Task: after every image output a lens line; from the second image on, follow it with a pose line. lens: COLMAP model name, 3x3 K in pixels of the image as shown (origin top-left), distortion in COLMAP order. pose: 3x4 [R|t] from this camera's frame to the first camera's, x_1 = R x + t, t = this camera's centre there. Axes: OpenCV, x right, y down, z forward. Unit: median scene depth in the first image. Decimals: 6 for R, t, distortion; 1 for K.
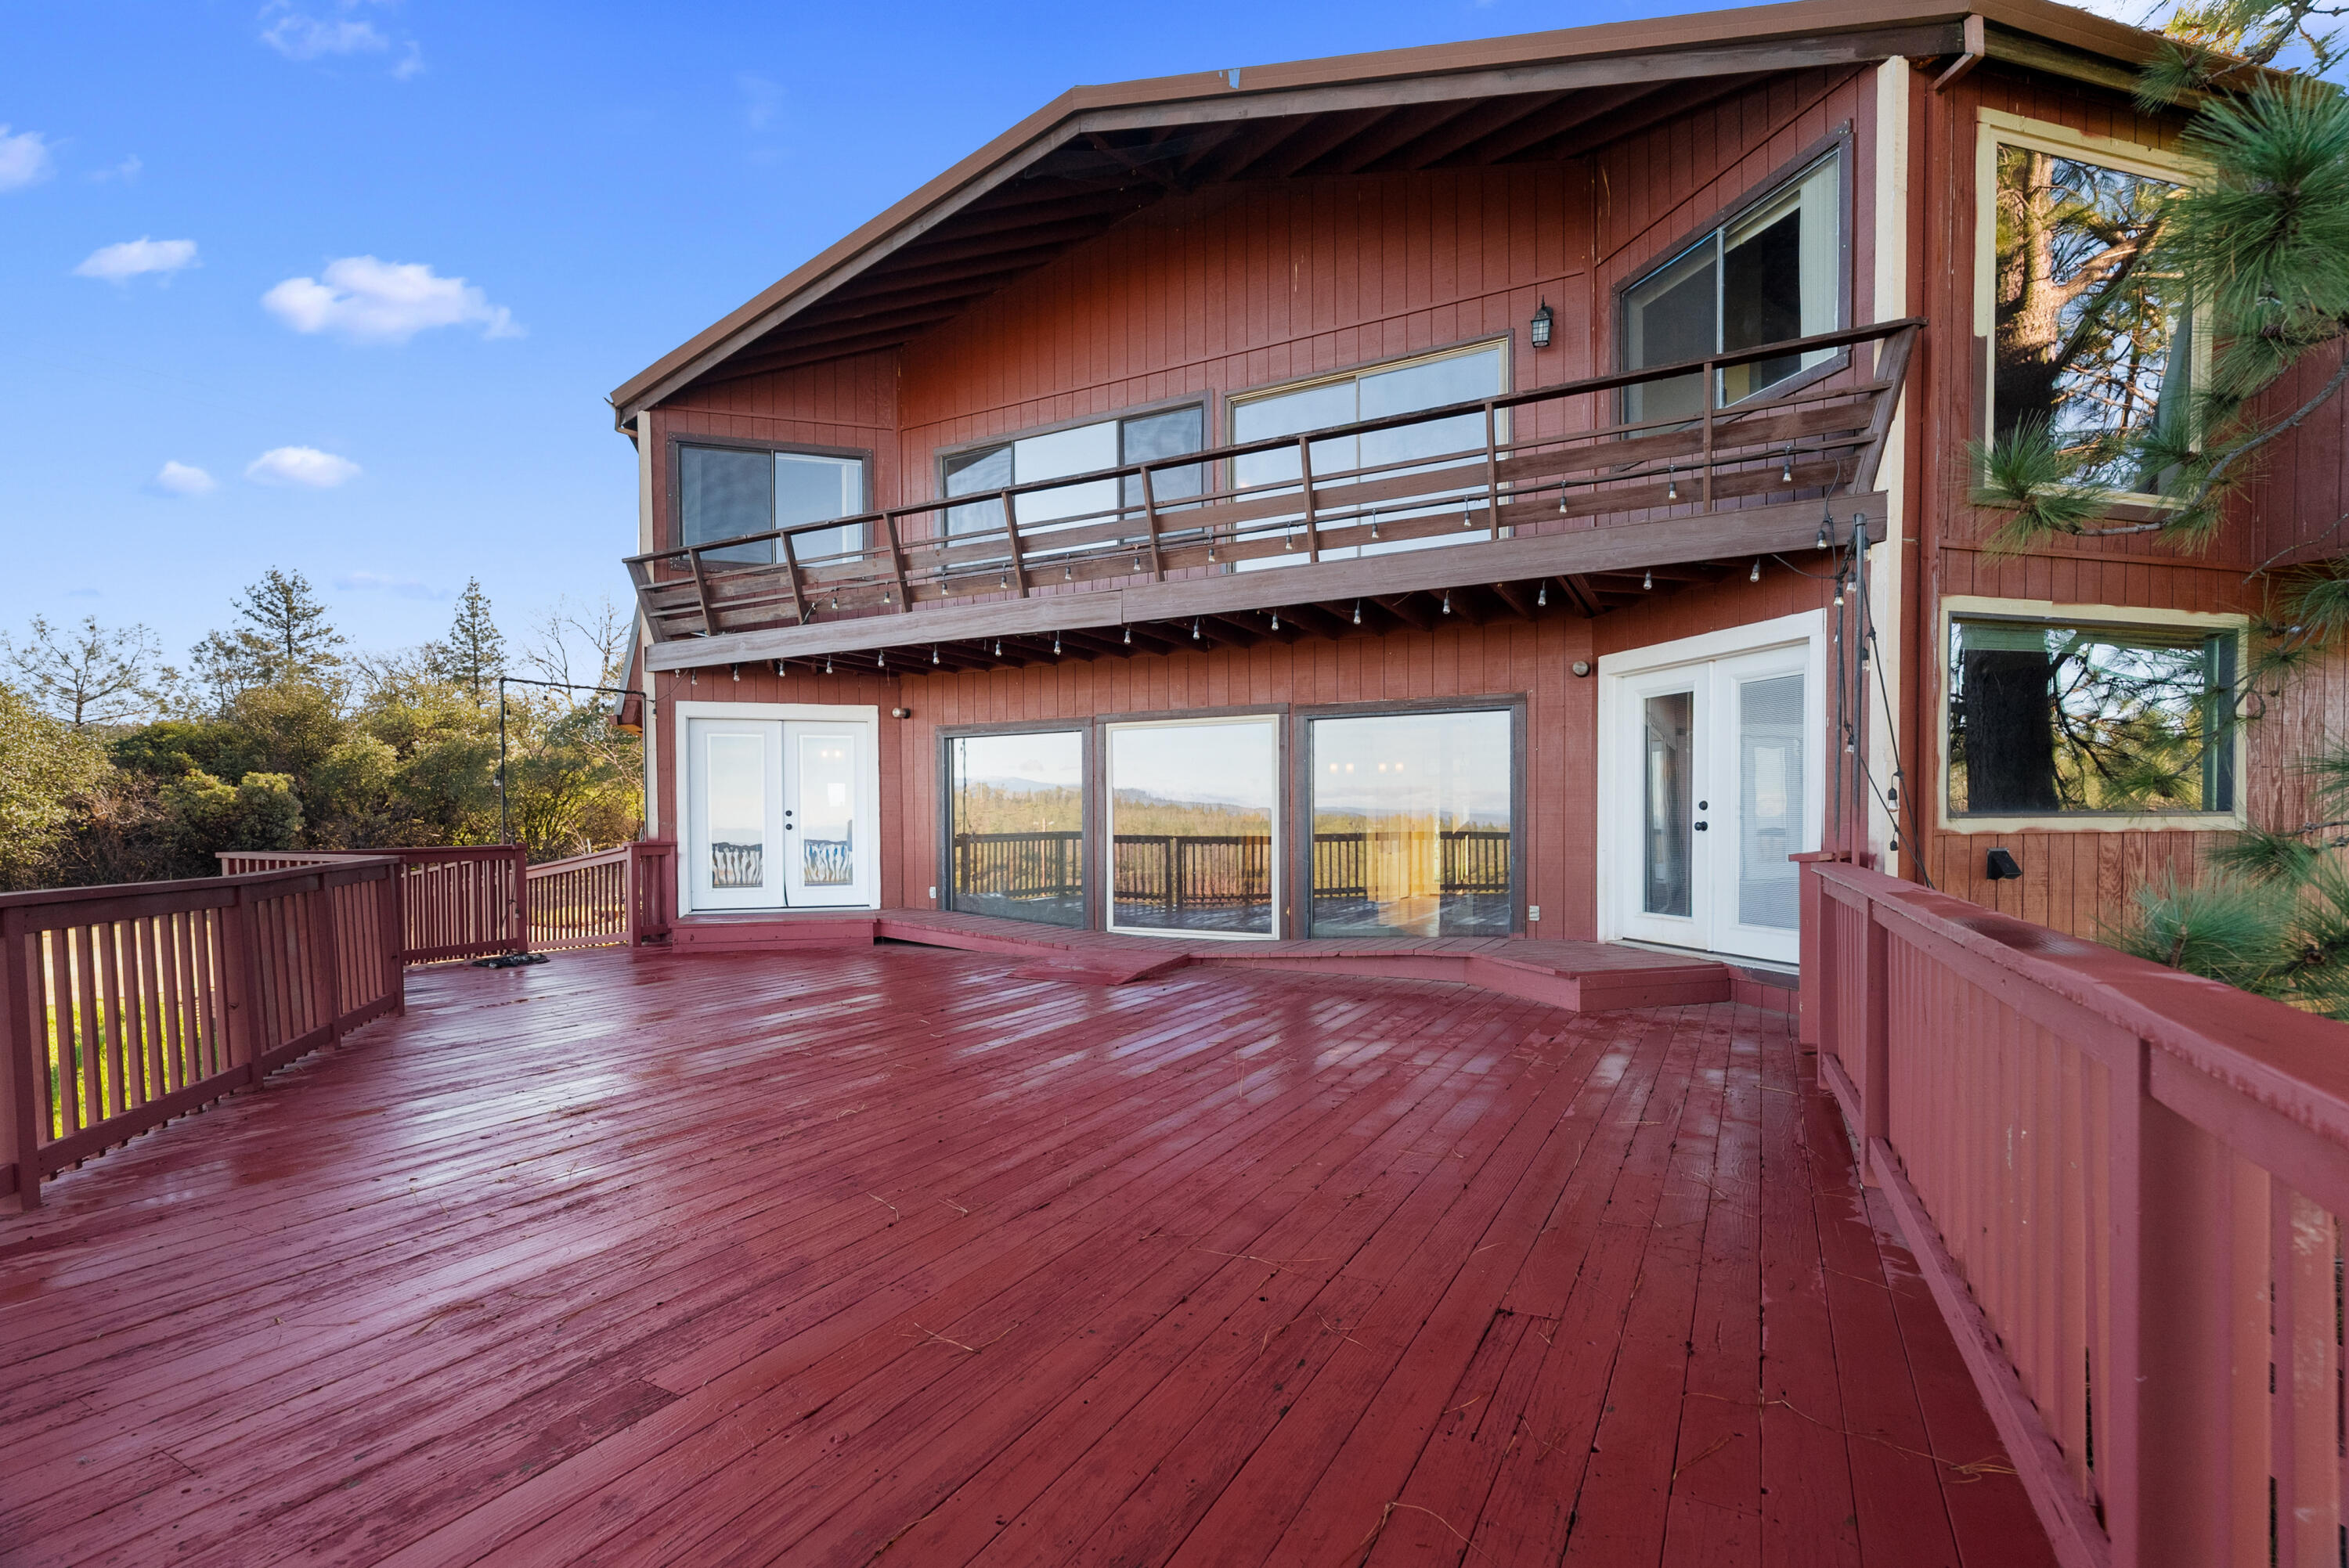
lens RADIAL K [[1087.3, 0, 1182.9], [0, 1087.3, 778.6], [0, 0, 1]] dist [-0.015029, 0.005402]
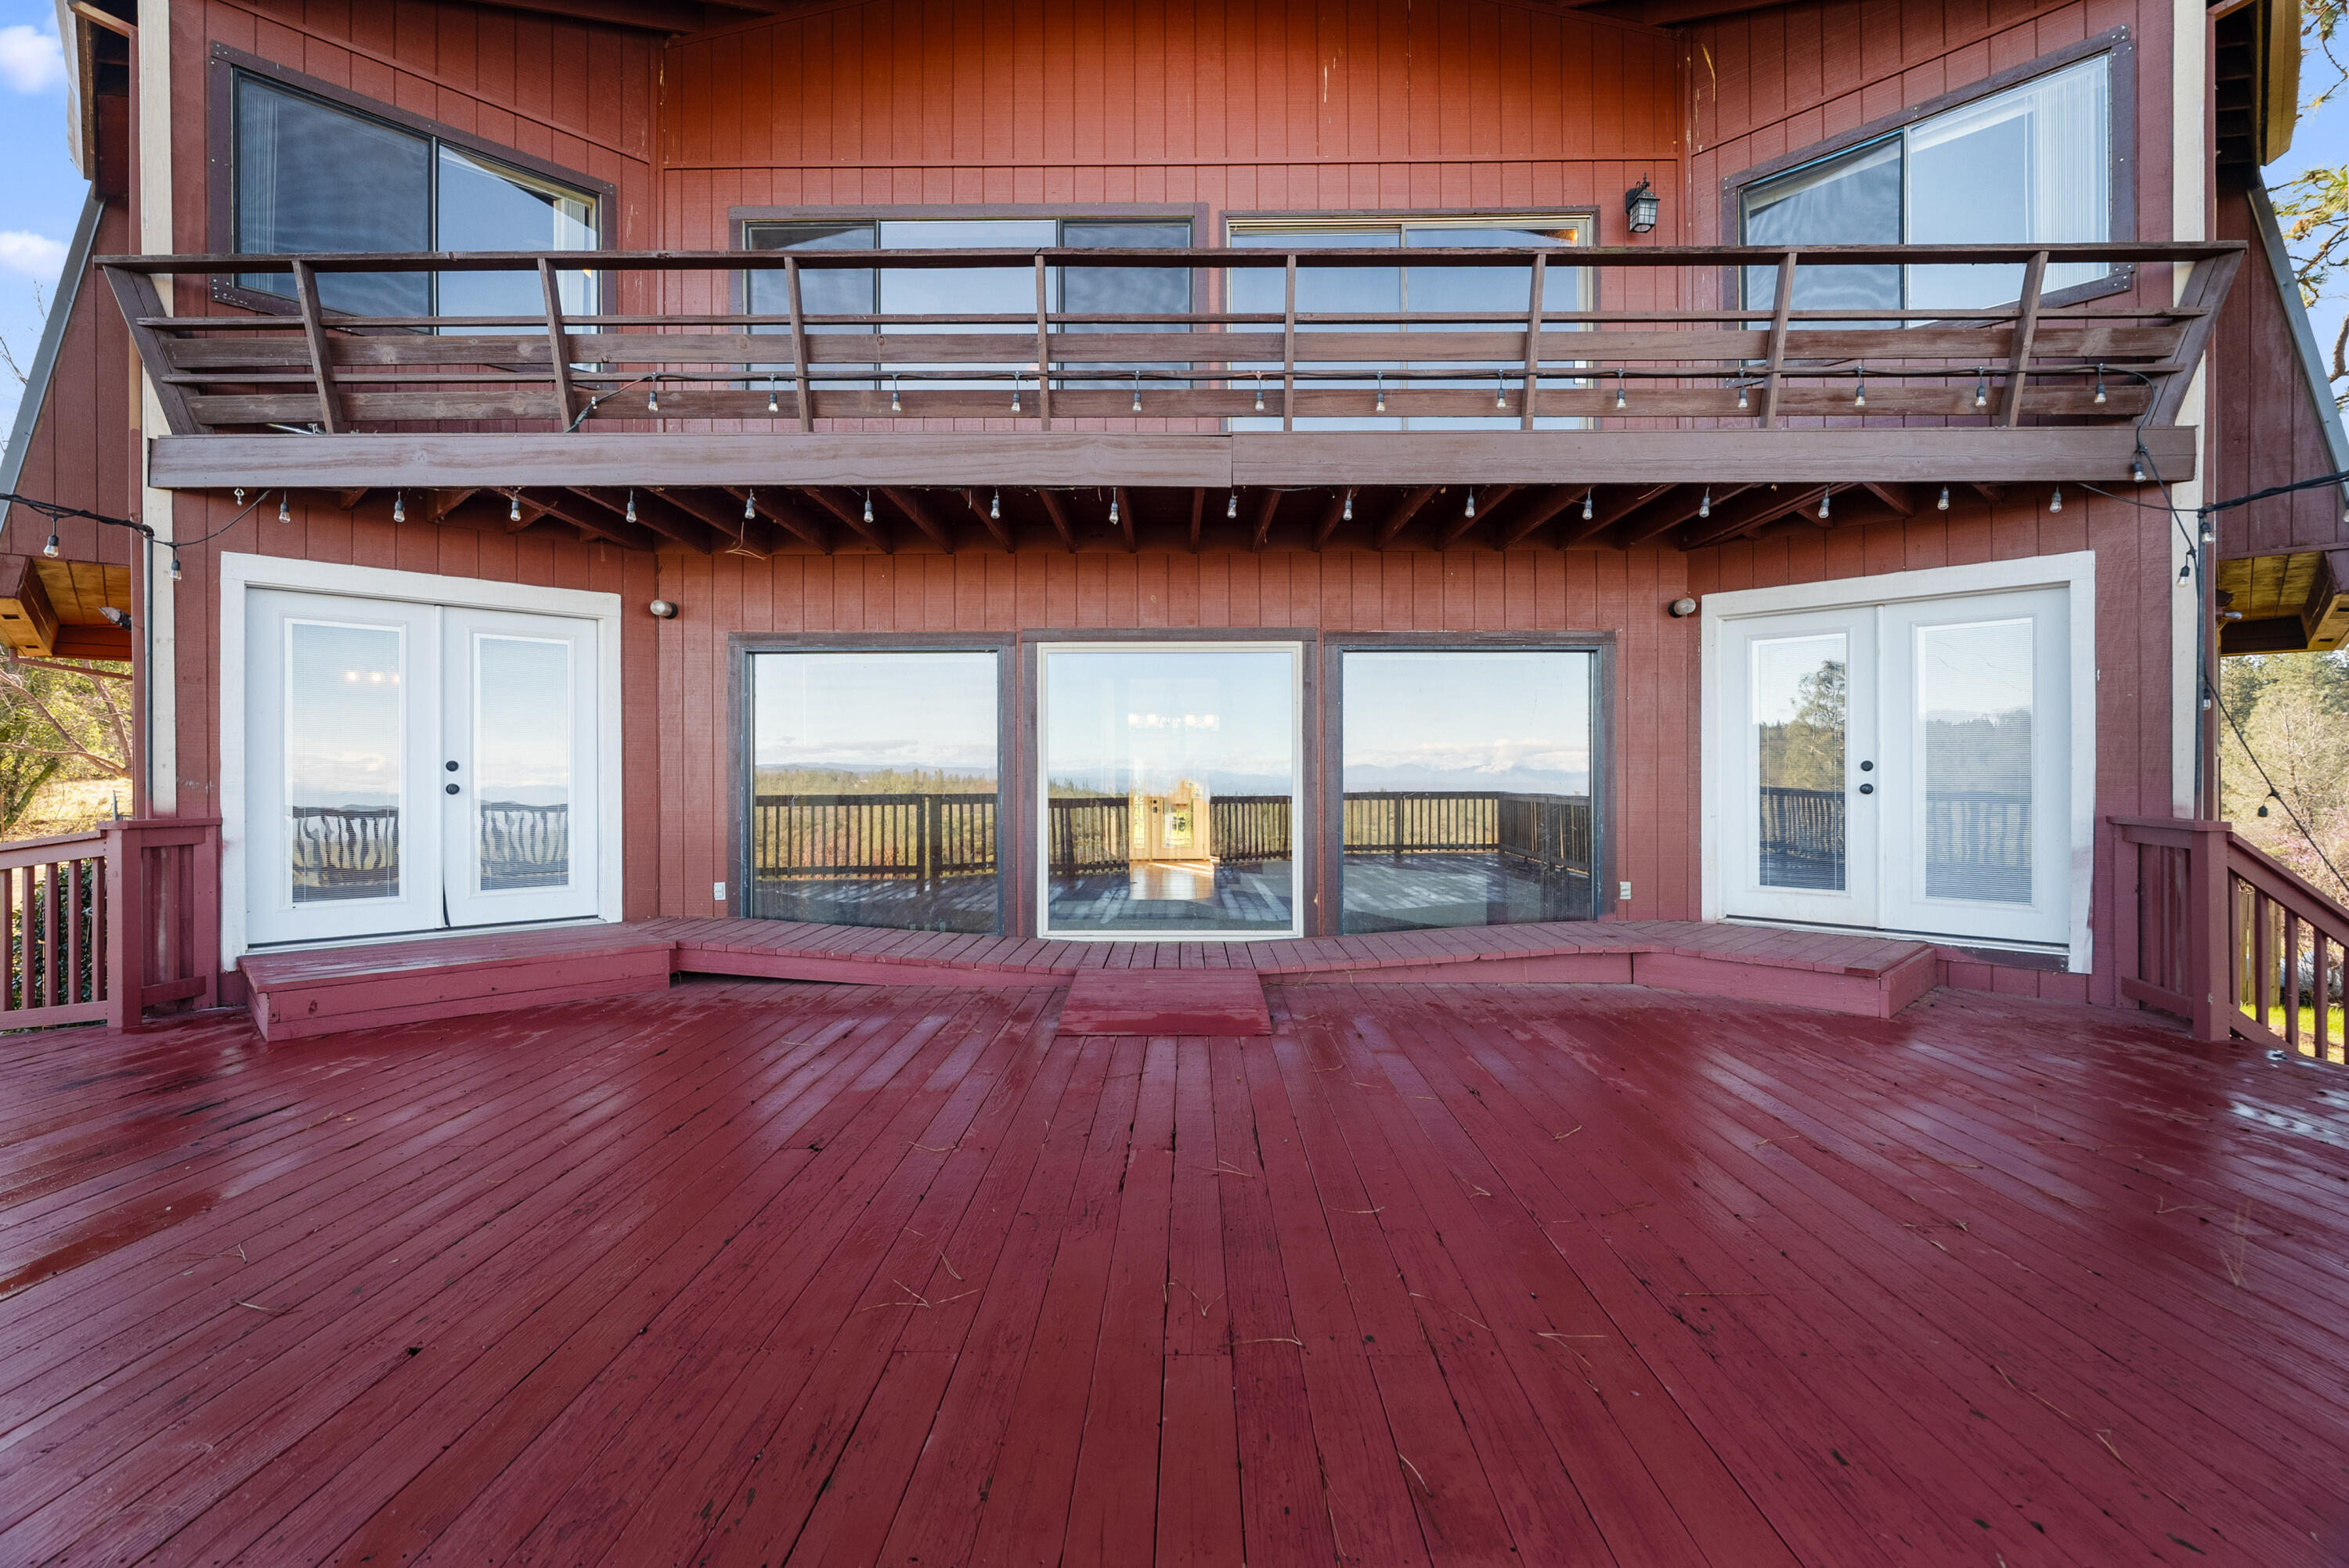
lens RADIAL K [[1087.3, 0, 1182.9], [0, 1087.3, 778.6], [0, 0, 1]] dist [-0.015029, 0.005402]
pose [[0.886197, 0.005013, 0.463281, -0.333365], [-0.020780, 0.999365, 0.028935, 0.016014], [-0.462842, -0.035270, 0.885739, 0.353628]]
